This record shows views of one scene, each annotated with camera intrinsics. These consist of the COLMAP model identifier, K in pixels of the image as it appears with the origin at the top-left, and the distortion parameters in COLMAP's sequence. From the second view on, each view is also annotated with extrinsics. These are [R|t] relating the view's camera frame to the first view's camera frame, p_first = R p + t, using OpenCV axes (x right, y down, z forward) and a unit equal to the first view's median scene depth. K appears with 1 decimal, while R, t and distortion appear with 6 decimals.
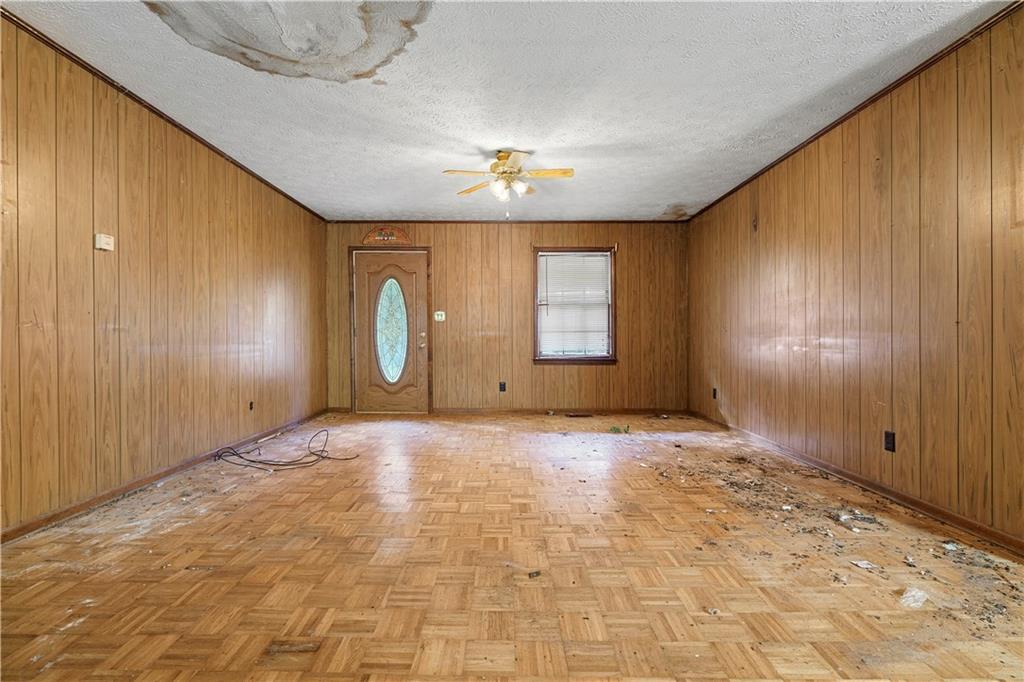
lens RADIAL K [[467.4, 0, 512.0], [0, 467.4, 341.0], [0, 0, 1]] dist [-0.000593, -0.000020]
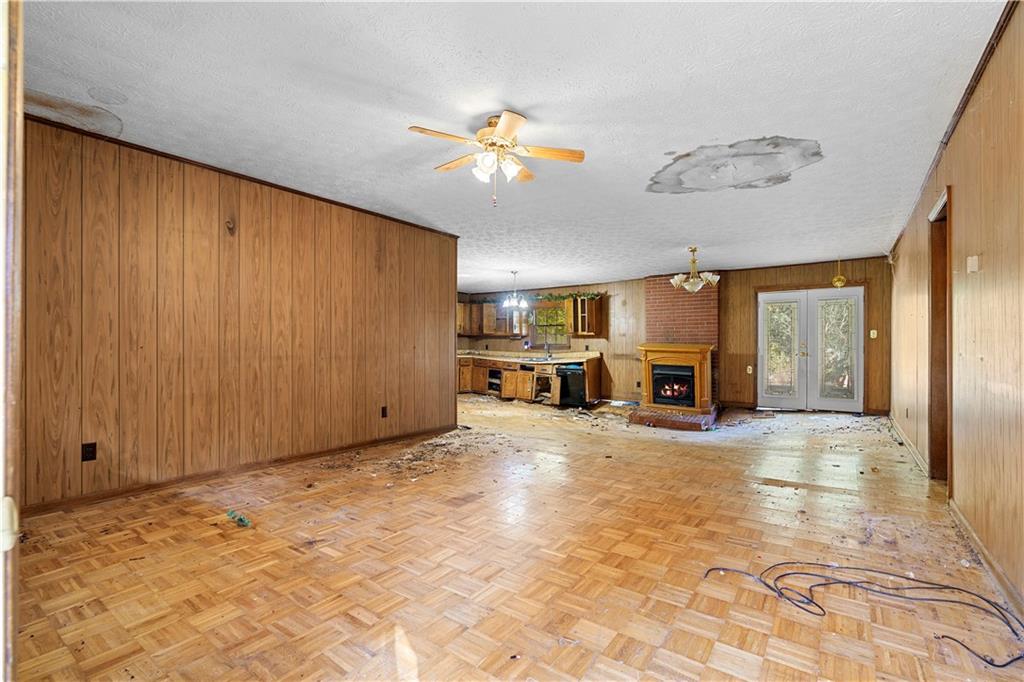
lens RADIAL K [[455.6, 0, 512.0], [0, 455.6, 341.0], [0, 0, 1]] dist [-0.000291, -0.000056]
pose [[-0.801522, 0.002133, 0.597961, -0.657629], [0.008402, 0.999935, 0.007696, -0.070693], [-0.597906, 0.011193, -0.801488, 2.187675]]
